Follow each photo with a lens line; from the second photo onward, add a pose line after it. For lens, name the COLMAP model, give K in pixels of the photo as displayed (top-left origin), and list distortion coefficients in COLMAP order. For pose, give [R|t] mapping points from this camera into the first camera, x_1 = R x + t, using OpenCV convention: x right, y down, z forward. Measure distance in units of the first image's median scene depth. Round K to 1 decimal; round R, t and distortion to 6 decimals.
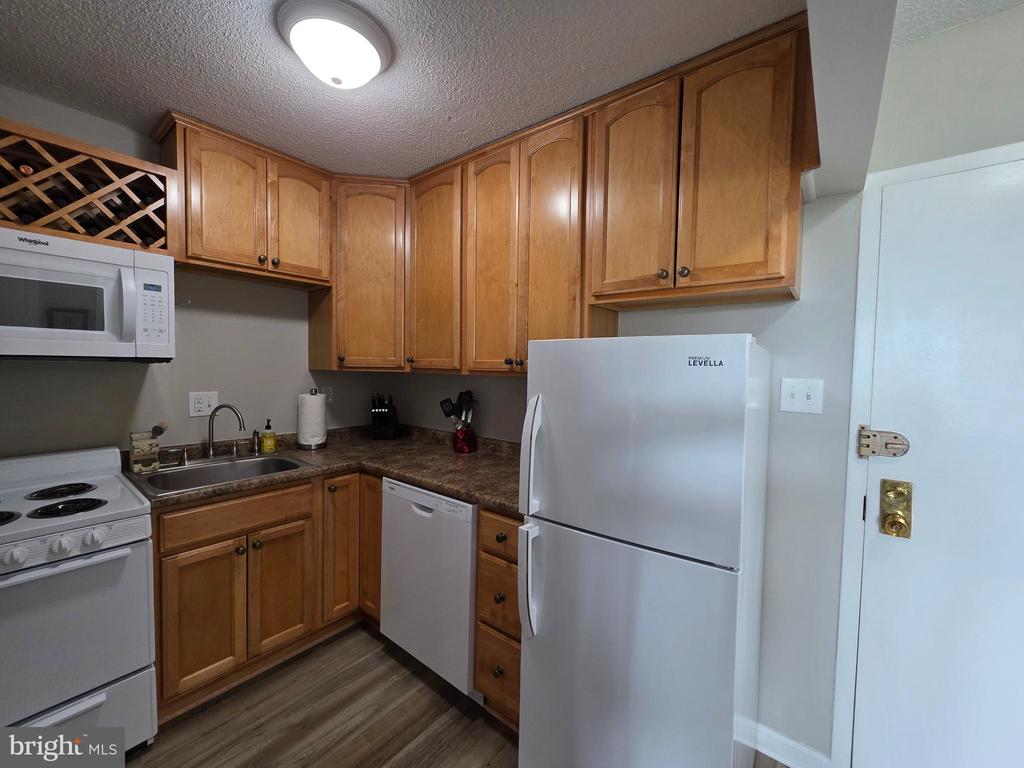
lens RADIAL K [[409.9, 0, 514.3], [0, 409.9, 381.1], [0, 0, 1]] dist [0.001195, -0.000011]
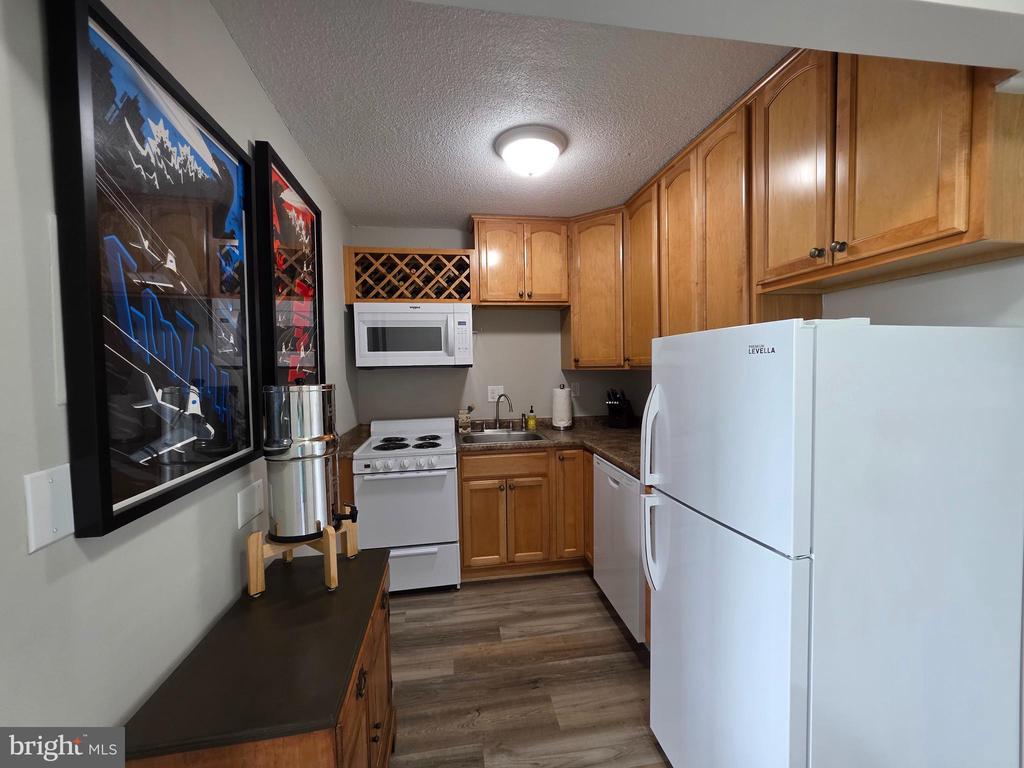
lens RADIAL K [[409.9, 0, 512.7], [0, 409.9, 378.7], [0, 0, 1]] dist [0.001195, -0.000011]
pose [[0.737807, -0.011641, -0.674912, 0.389274], [0.006992, 0.999929, -0.009603, 0.017735], [0.674976, 0.002366, 0.737836, -0.102049]]
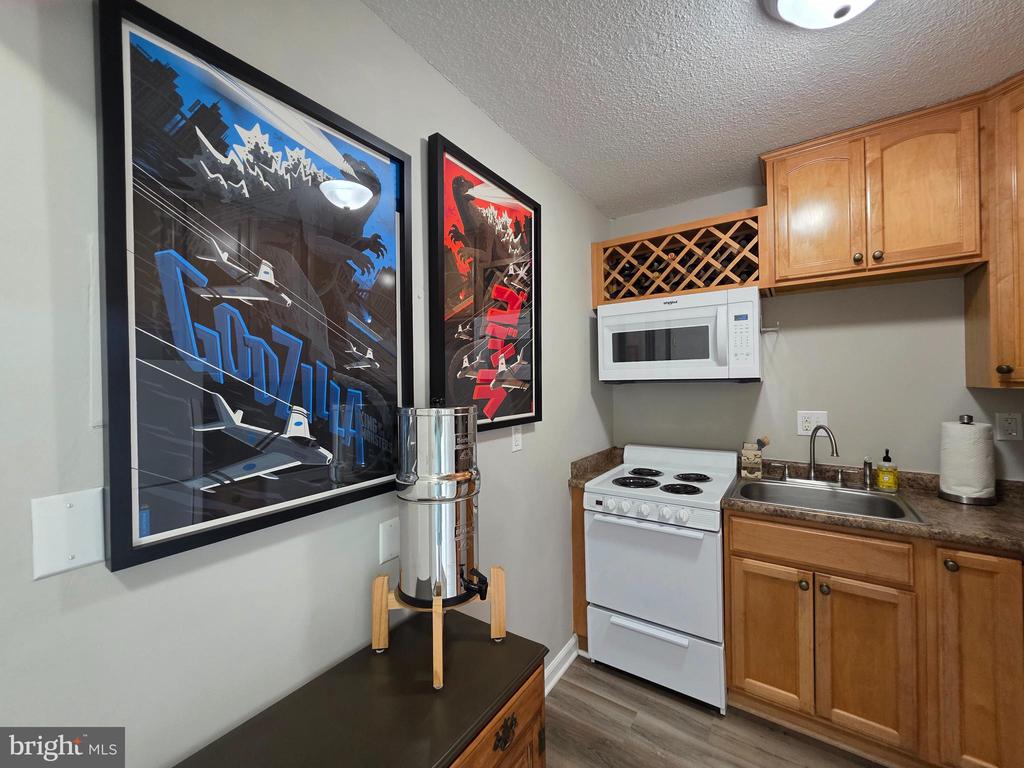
lens RADIAL K [[409.9, 0, 511.9], [0, 409.9, 379.5], [0, 0, 1]] dist [0.001195, -0.000011]
pose [[0.064674, -0.025605, -0.997578, 0.210769], [-0.022122, 0.999388, -0.027085, -0.007626], [0.997661, 0.023820, 0.064068, 0.269182]]
